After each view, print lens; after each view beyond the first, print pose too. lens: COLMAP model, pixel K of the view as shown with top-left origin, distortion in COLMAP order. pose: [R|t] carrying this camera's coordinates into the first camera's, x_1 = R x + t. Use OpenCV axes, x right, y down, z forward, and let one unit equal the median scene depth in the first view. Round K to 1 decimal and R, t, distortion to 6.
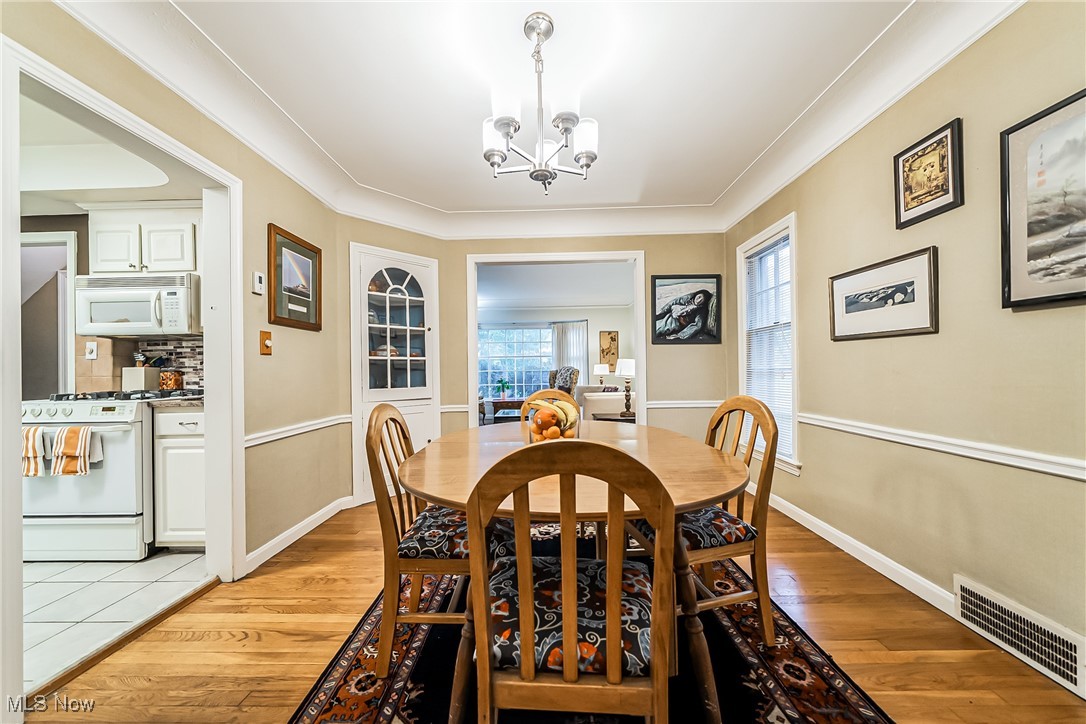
lens RADIAL K [[371.9, 0, 542.2], [0, 371.9, 367.3], [0, 0, 1]] dist [-0.000905, 0.000011]
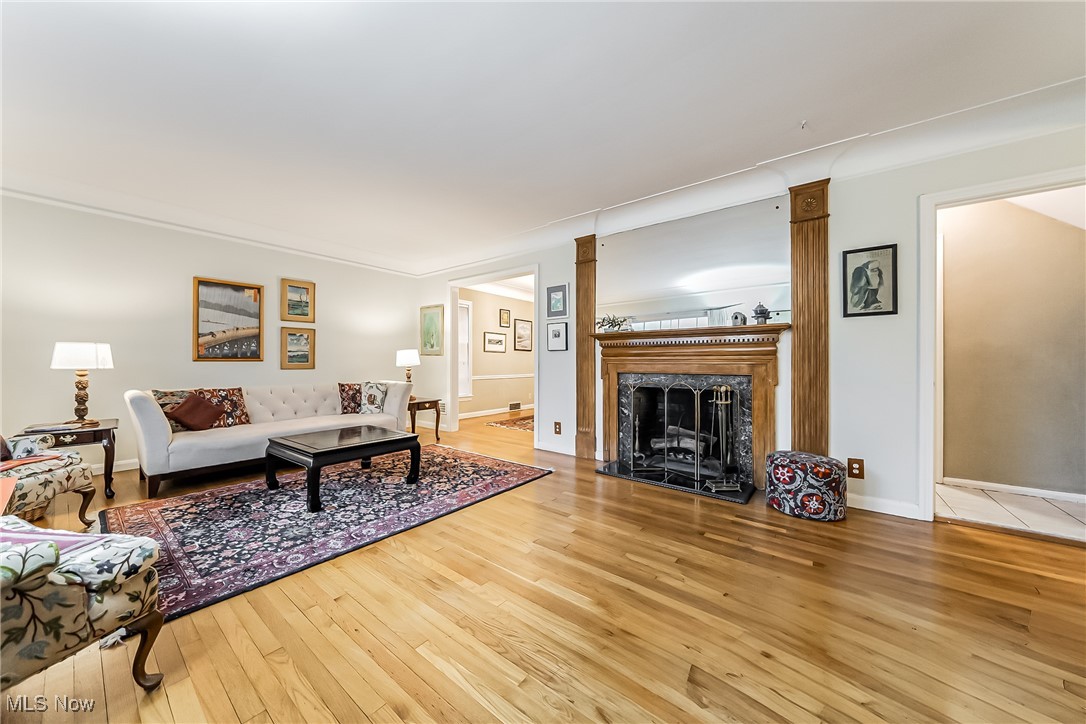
lens RADIAL K [[371.9, 0, 541.8], [0, 371.9, 360.7], [0, 0, 1]] dist [-0.000905, 0.000011]
pose [[-0.799224, 0.017662, 0.600774, -1.867899], [0.008375, 0.999798, -0.018251, 0.083266], [-0.600975, -0.009556, -0.799211, 3.989216]]
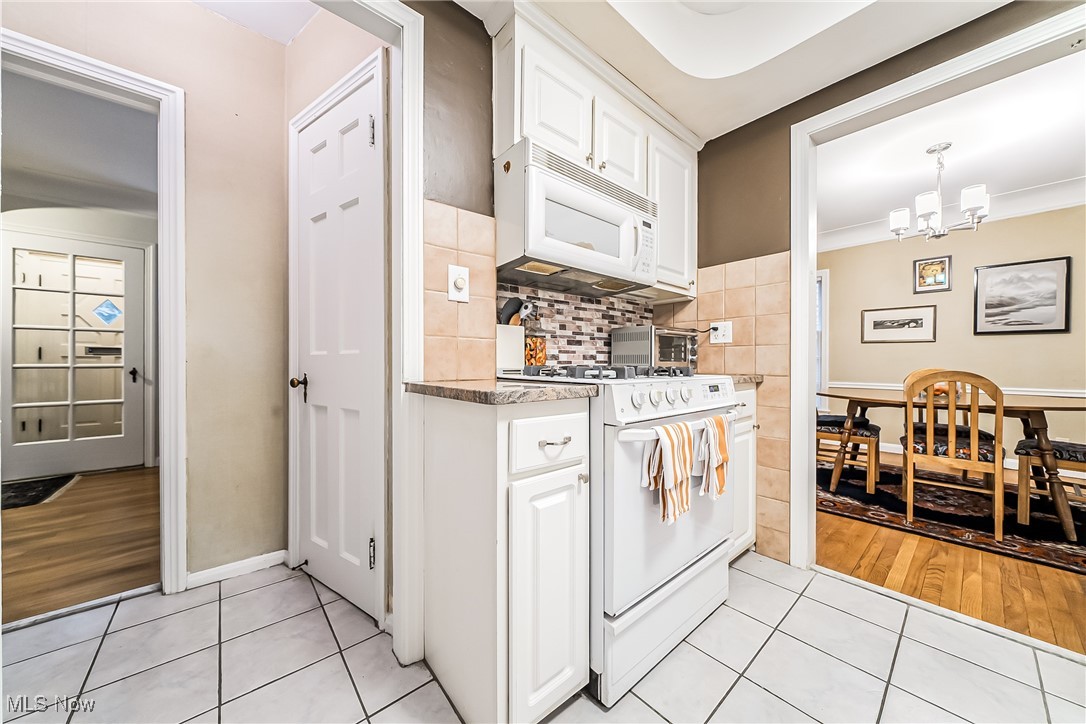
lens RADIAL K [[371.9, 0, 546.9], [0, 371.9, 363.3], [0, 0, 1]] dist [-0.000905, 0.000011]
pose [[0.741843, 0.014973, 0.670406, -2.119798], [-0.017723, 0.999839, -0.002718, 0.084827], [-0.670339, -0.009865, 0.741989, 0.814508]]
